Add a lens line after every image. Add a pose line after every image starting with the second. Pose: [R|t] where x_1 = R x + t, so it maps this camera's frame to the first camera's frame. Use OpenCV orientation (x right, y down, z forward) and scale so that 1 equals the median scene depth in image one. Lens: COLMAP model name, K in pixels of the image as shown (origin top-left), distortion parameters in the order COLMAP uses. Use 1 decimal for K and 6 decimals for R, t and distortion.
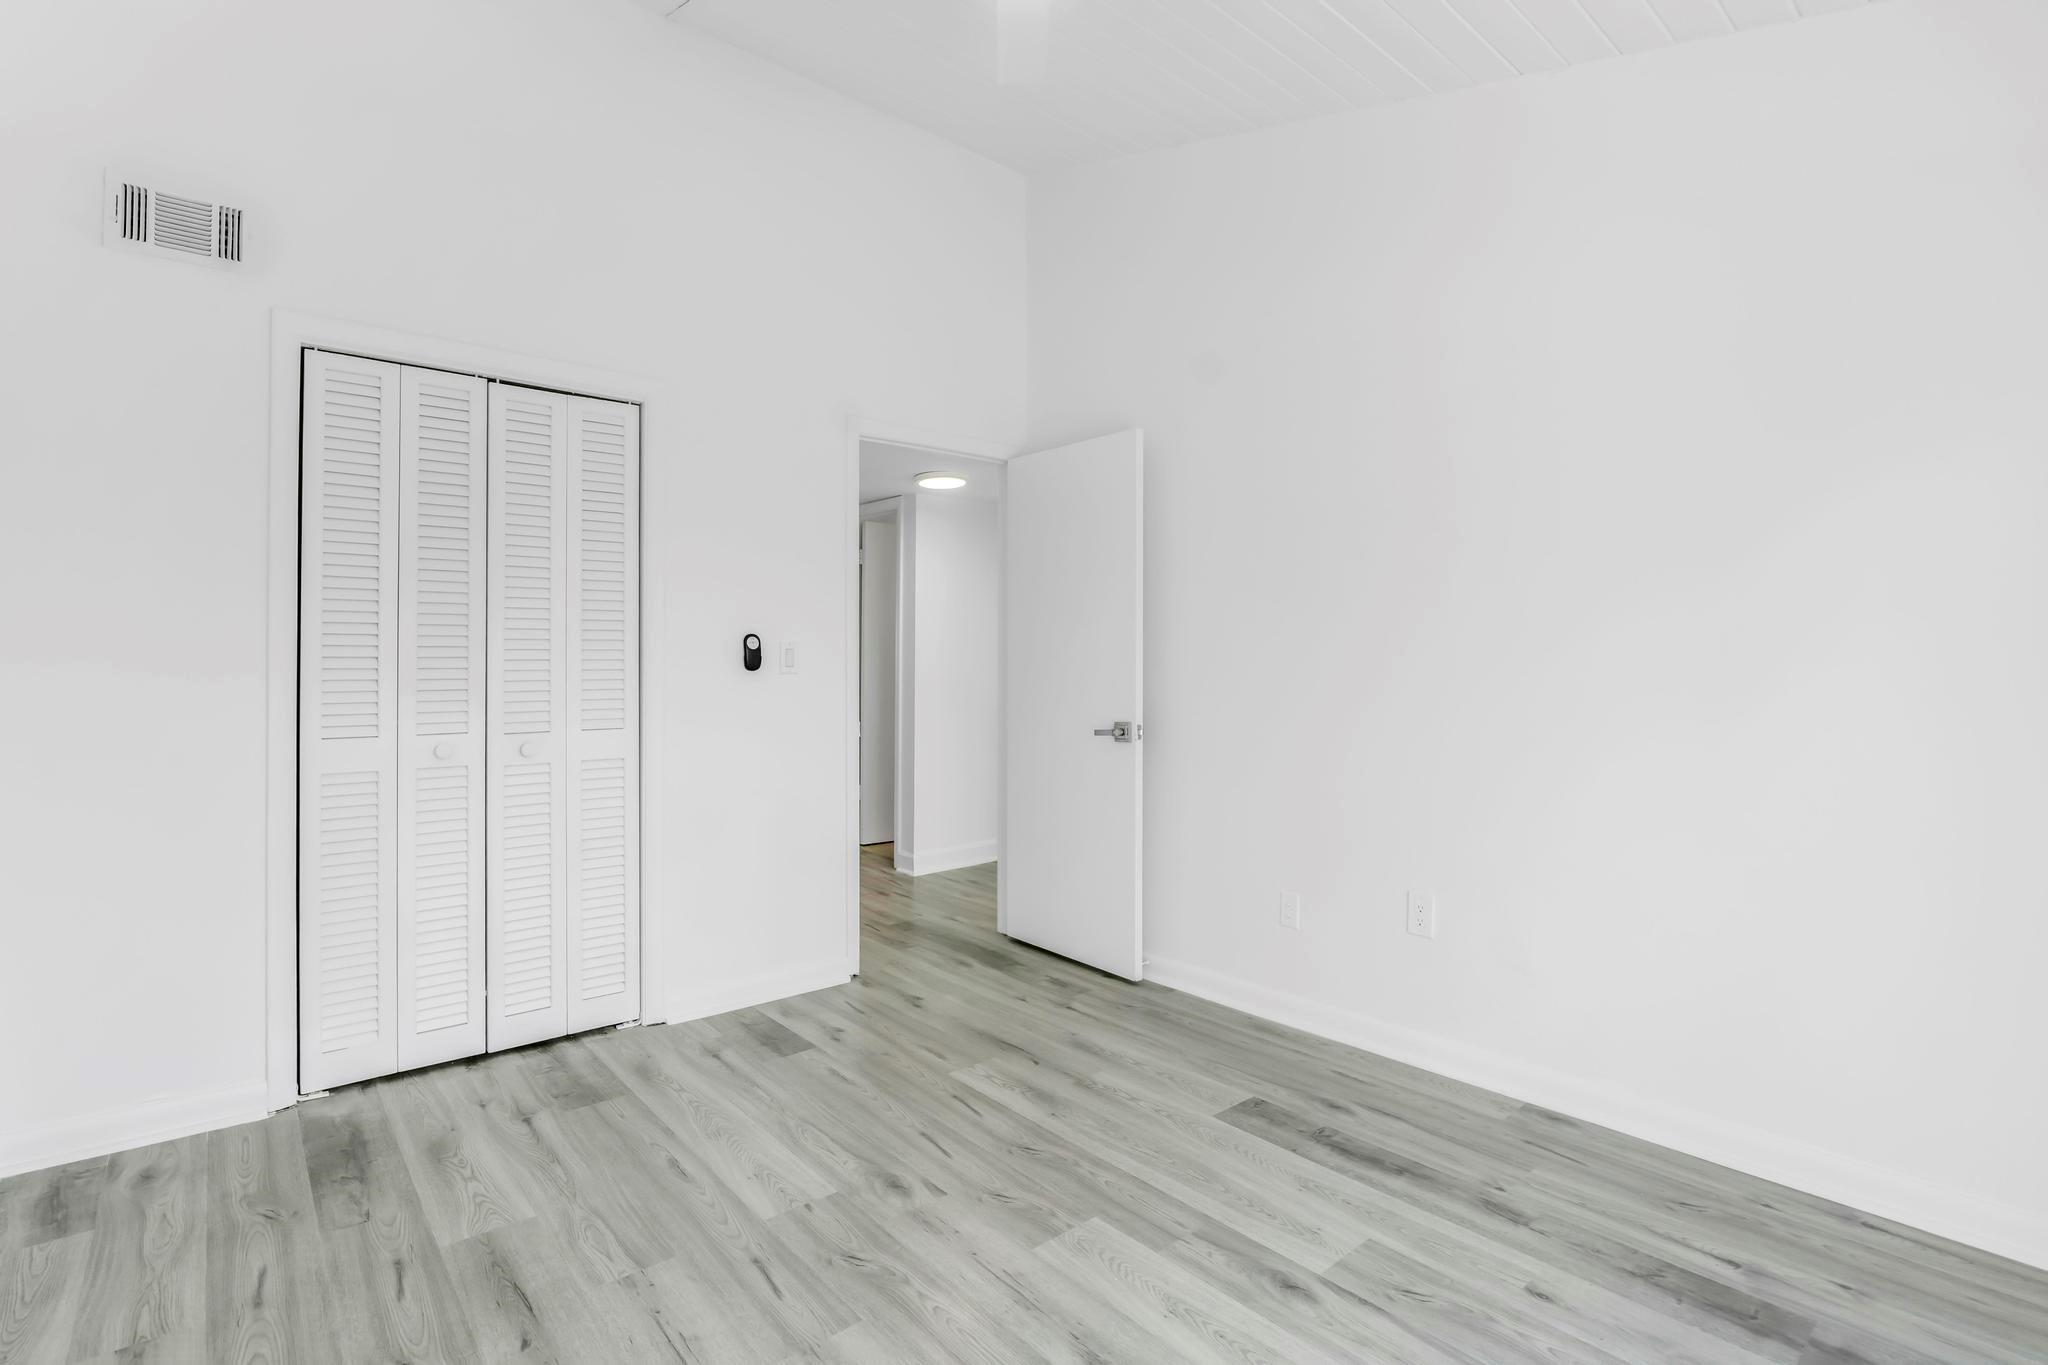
lens RADIAL K [[984.0, 0, 1024.0], [0, 984.0, 682.5], [0, 0, 1]] dist [-0.000945, -0.000051]
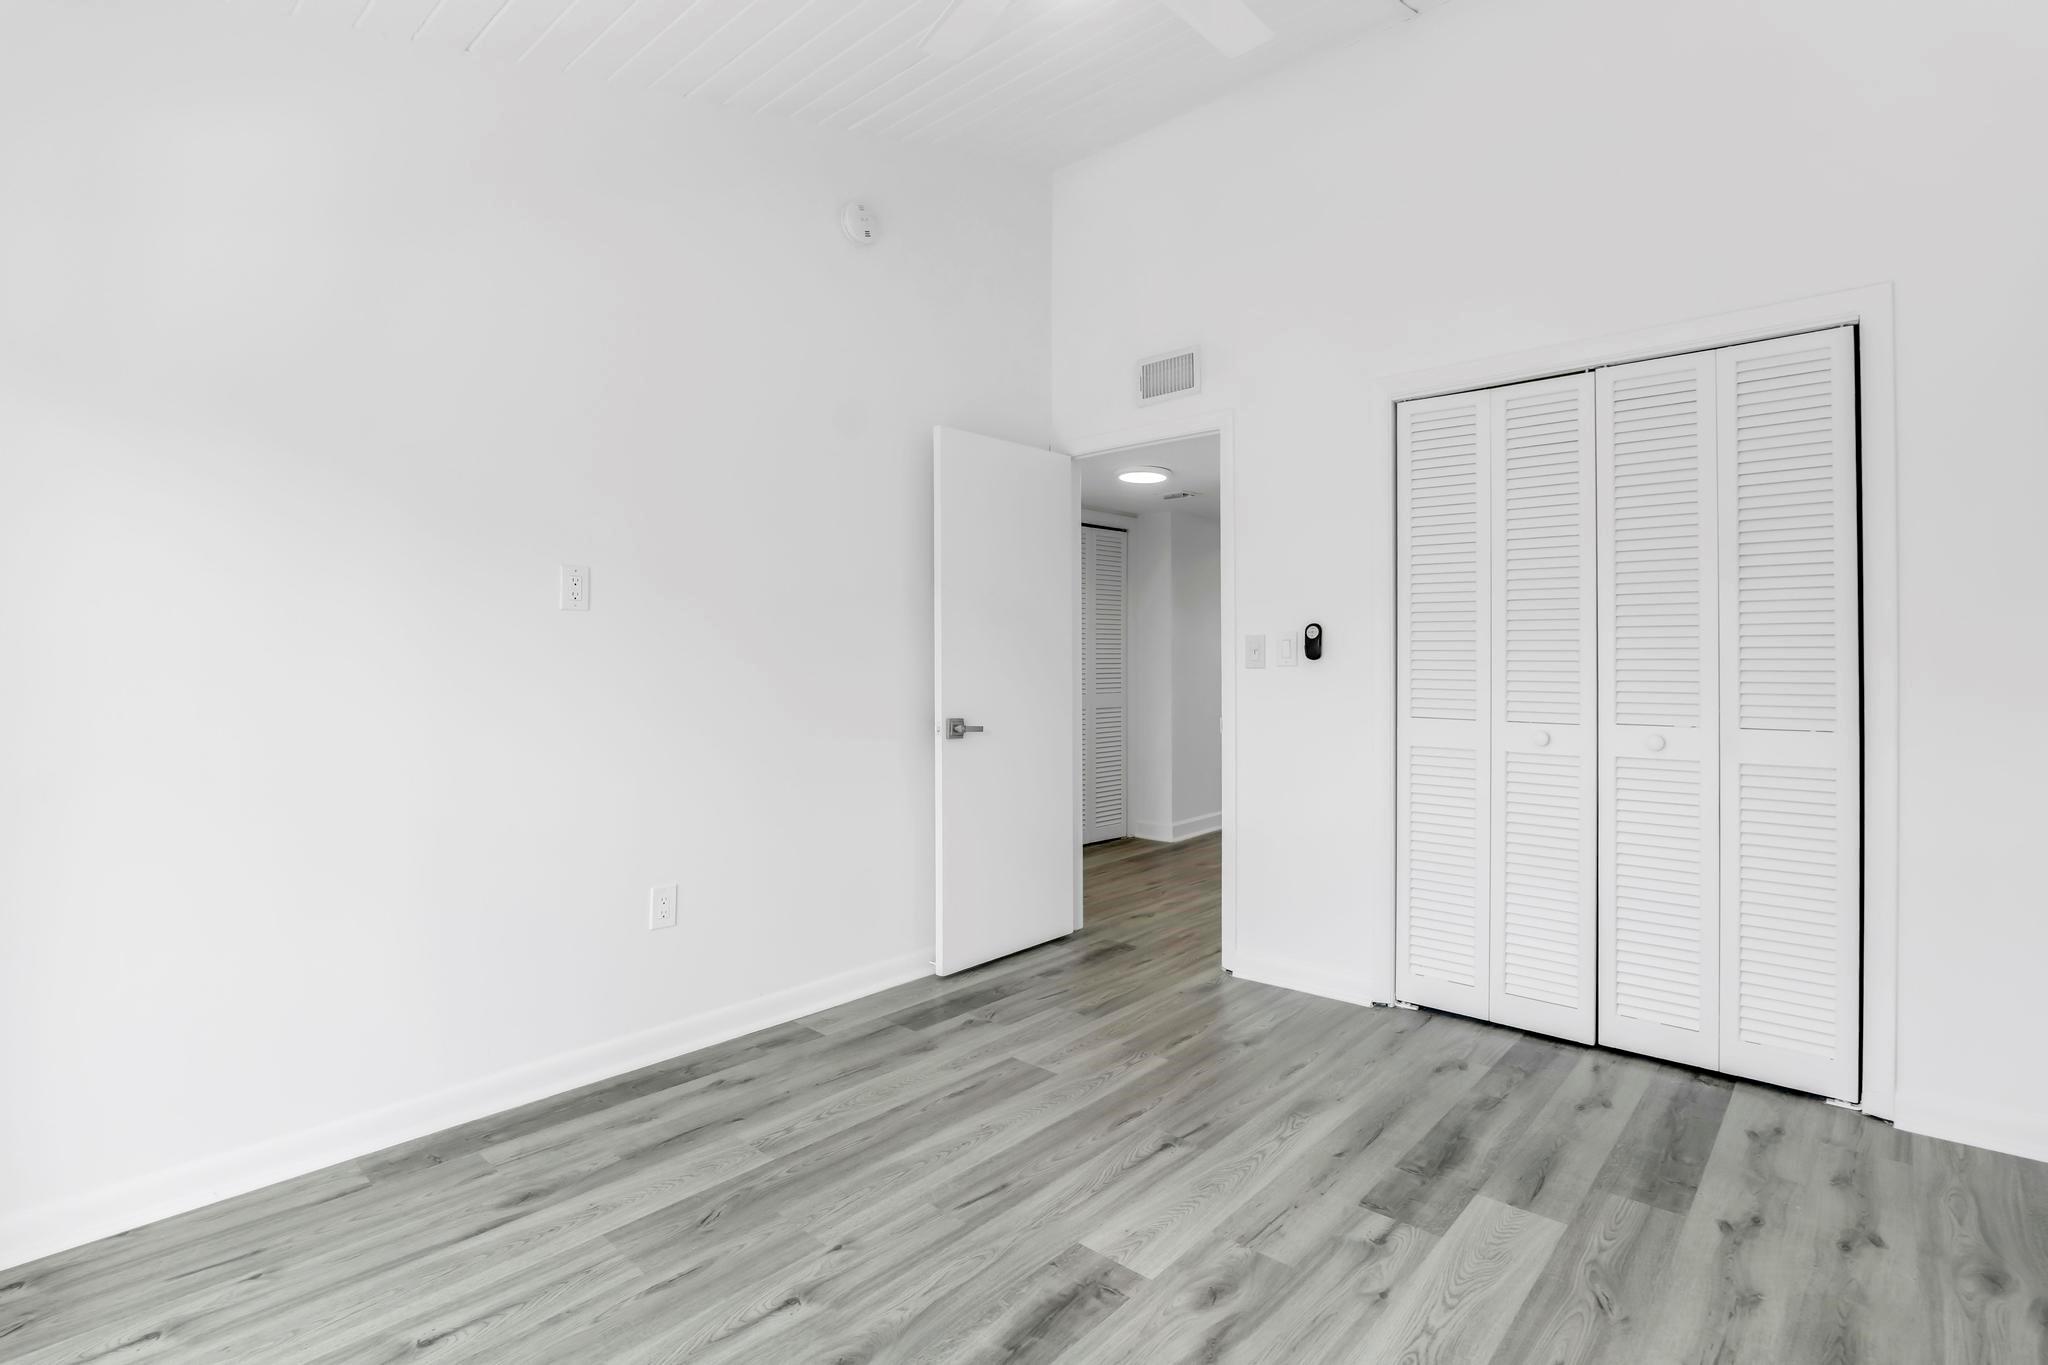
lens RADIAL K [[973.2, 0, 1028.9], [0, 973.2, 660.2], [0, 0, 1]] dist [-0.021444, -0.000187]
pose [[0.151647, -0.001326, -0.988434, 0.552319], [-0.010596, 0.999939, -0.002967, -0.005672], [0.988378, 0.010923, 0.151624, 0.469687]]
